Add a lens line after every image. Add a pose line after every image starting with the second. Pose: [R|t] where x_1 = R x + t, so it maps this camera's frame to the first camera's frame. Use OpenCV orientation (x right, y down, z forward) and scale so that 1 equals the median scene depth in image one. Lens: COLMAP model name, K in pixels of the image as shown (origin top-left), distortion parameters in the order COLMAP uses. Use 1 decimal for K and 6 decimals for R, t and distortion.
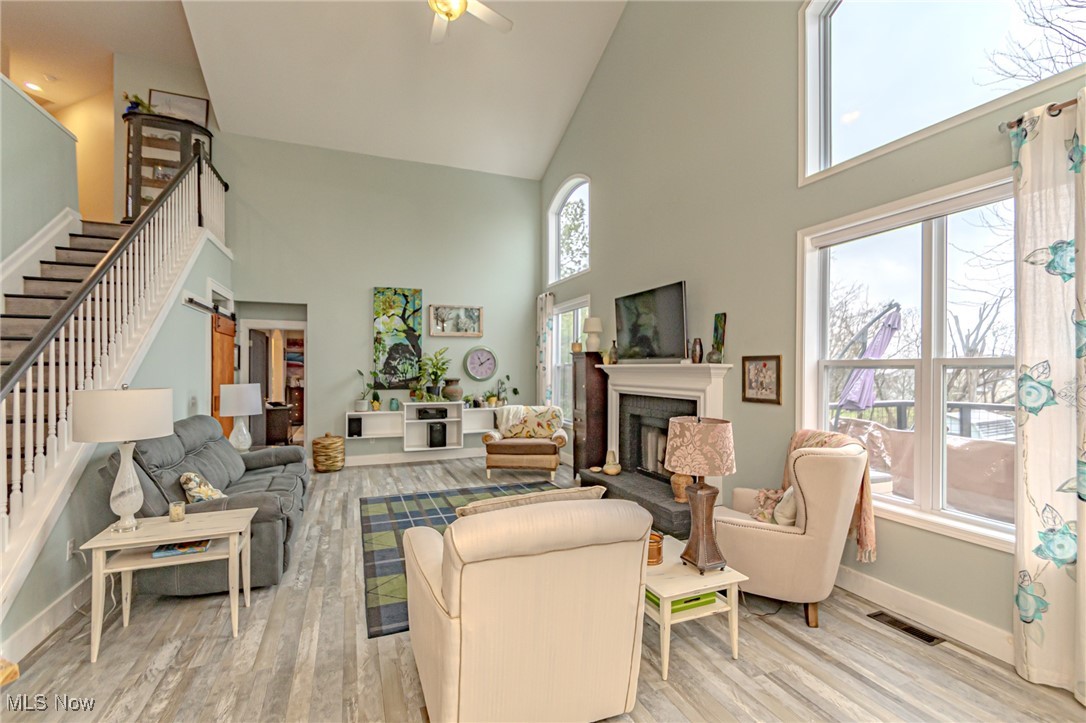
lens RADIAL K [[477.4, 0, 541.8], [0, 477.4, 367.6], [0, 0, 1]] dist [0.006995, -0.005222]
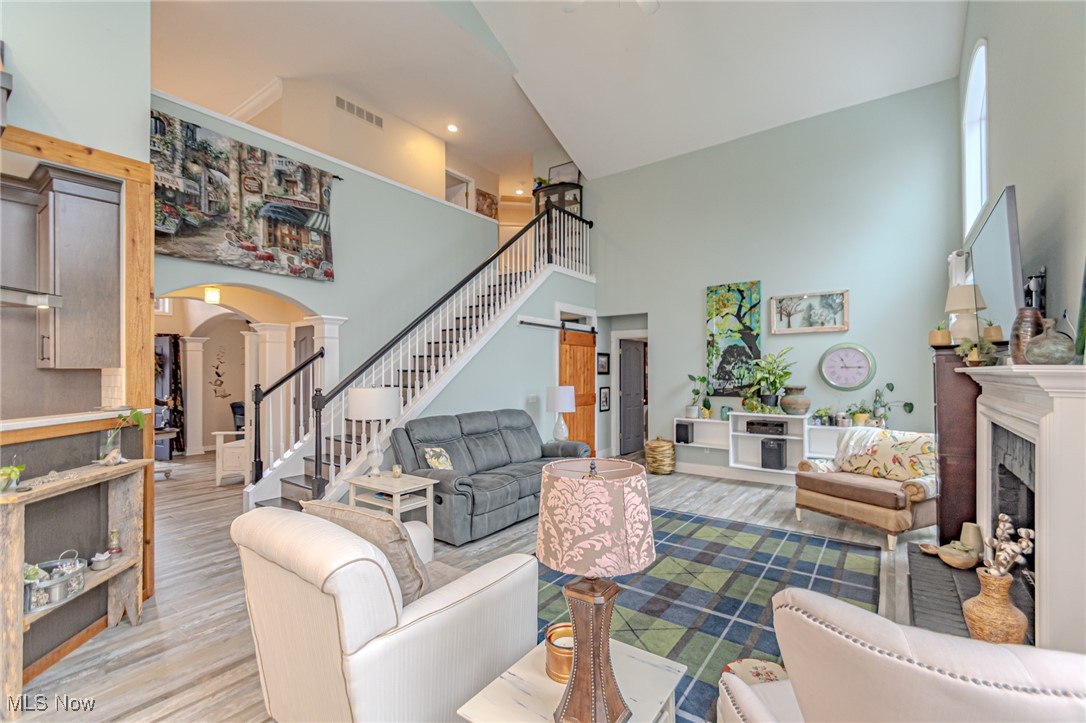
lens RADIAL K [[477.4, 0, 538.5], [0, 477.4, 368.5], [0, 0, 1]] dist [0.006995, -0.005222]
pose [[0.526675, -0.007734, -0.850032, 0.272575], [0.002461, 0.999968, -0.007574, -0.001563], [0.850063, 0.001897, 0.526677, 0.223286]]
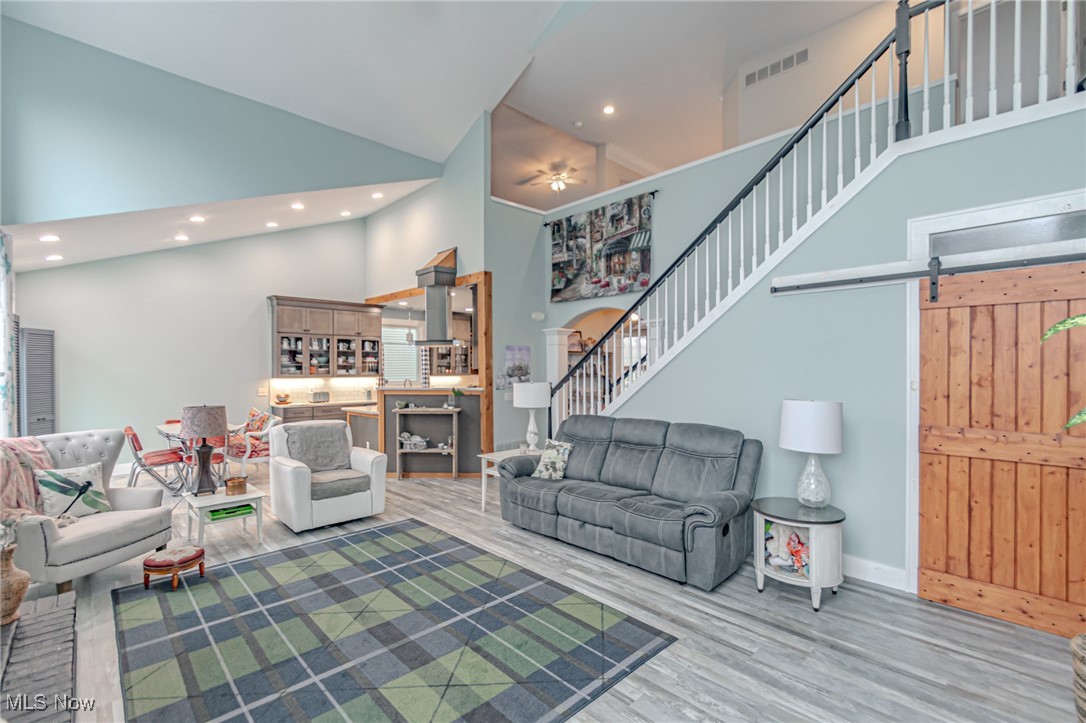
lens RADIAL K [[477.4, 0, 545.2], [0, 477.4, 369.0], [0, 0, 1]] dist [0.006995, -0.005222]
pose [[-0.924736, 0.003475, -0.380594, -0.047609], [0.003178, 0.999994, 0.001409, -0.006466], [0.380596, 0.000093, -0.924741, 1.043192]]
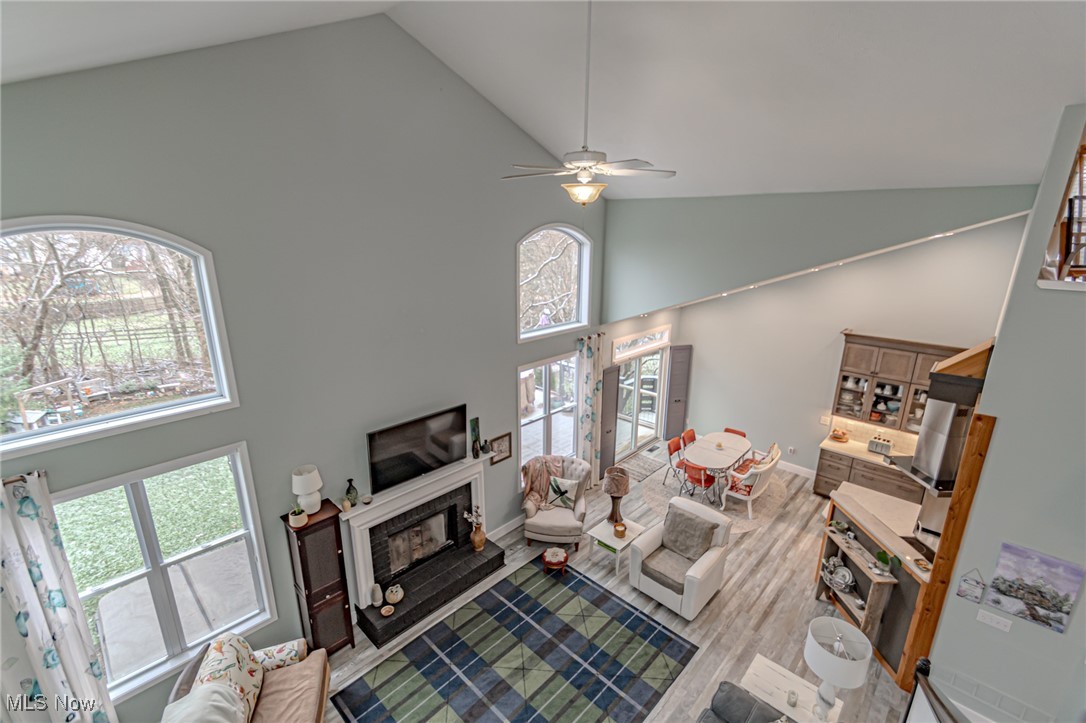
lens RADIAL K [[477.4, 0, 537.4], [0, 477.4, 369.5], [0, 0, 1]] dist [0.006995, -0.005222]
pose [[-0.411631, -0.260405, 0.873355, -0.537731], [-0.003633, 0.958770, 0.284161, -0.387922], [-0.911344, 0.113796, -0.395605, 0.805181]]
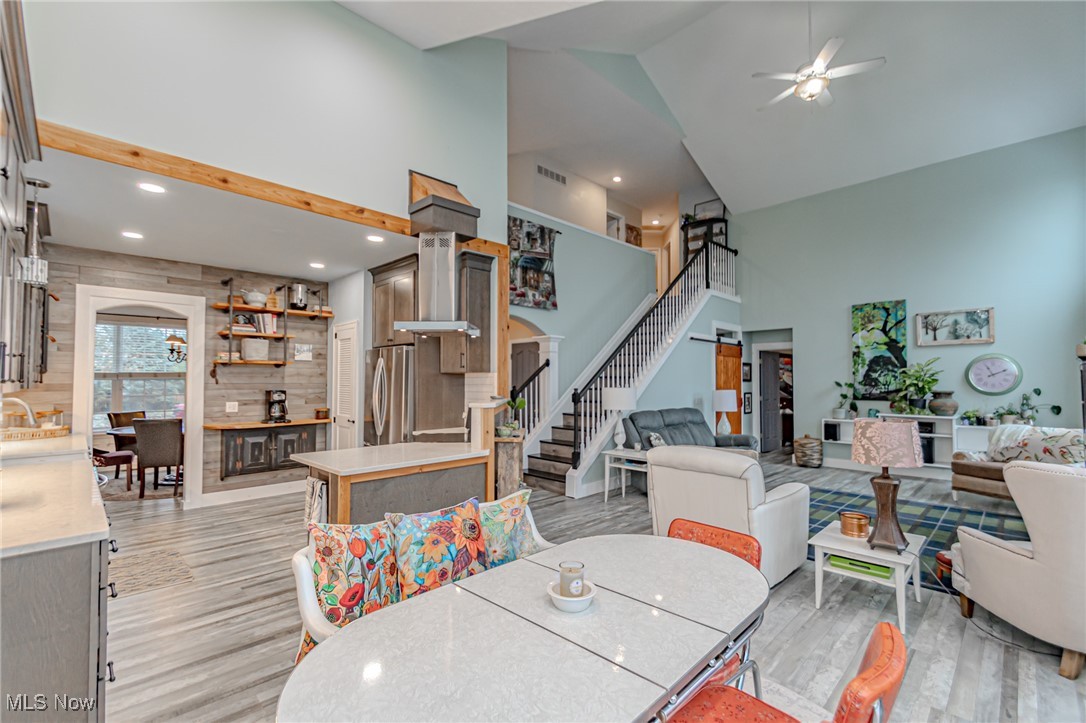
lens RADIAL K [[477.4, 0, 538.7], [0, 477.4, 367.3], [0, 0, 1]] dist [0.006995, -0.005222]
pose [[0.385260, -0.027402, -0.922401, 0.374208], [-0.001809, 0.999535, -0.030450, 0.006731], [0.922806, 0.013400, 0.385031, -0.074996]]
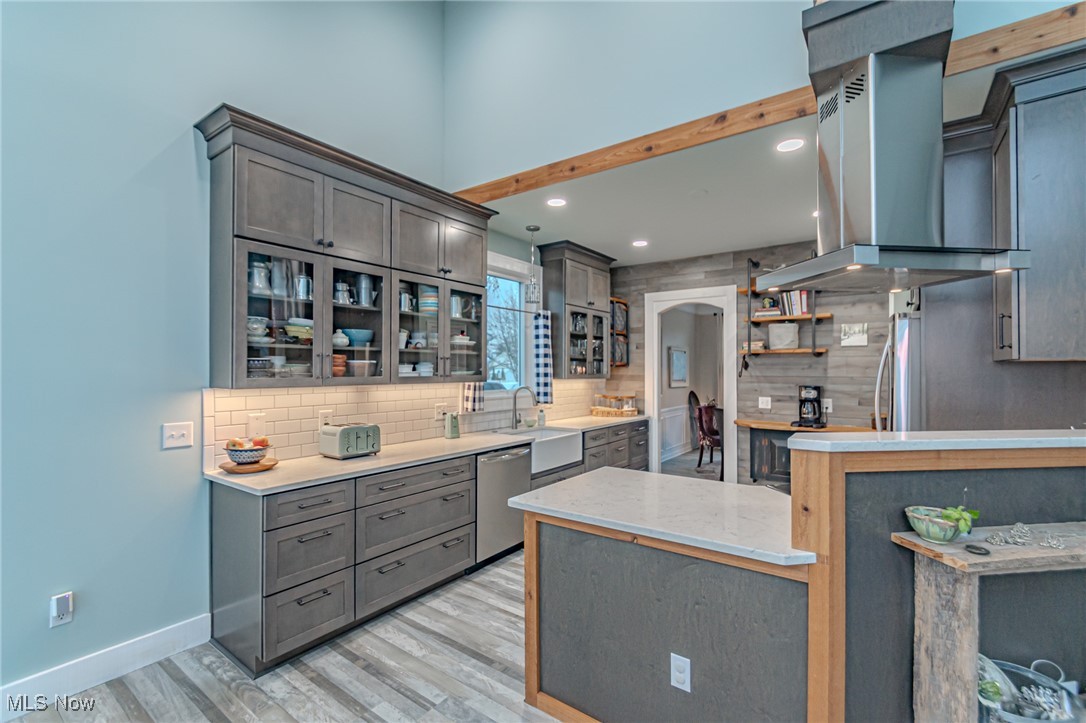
lens RADIAL K [[477.4, 0, 545.5], [0, 477.4, 368.4], [0, 0, 1]] dist [0.006995, -0.005222]
pose [[-0.843540, -0.001919, -0.537062, 0.101215], [-0.002003, 0.999998, -0.000426, -0.000254], [0.537062, 0.000717, -0.843542, 0.176794]]
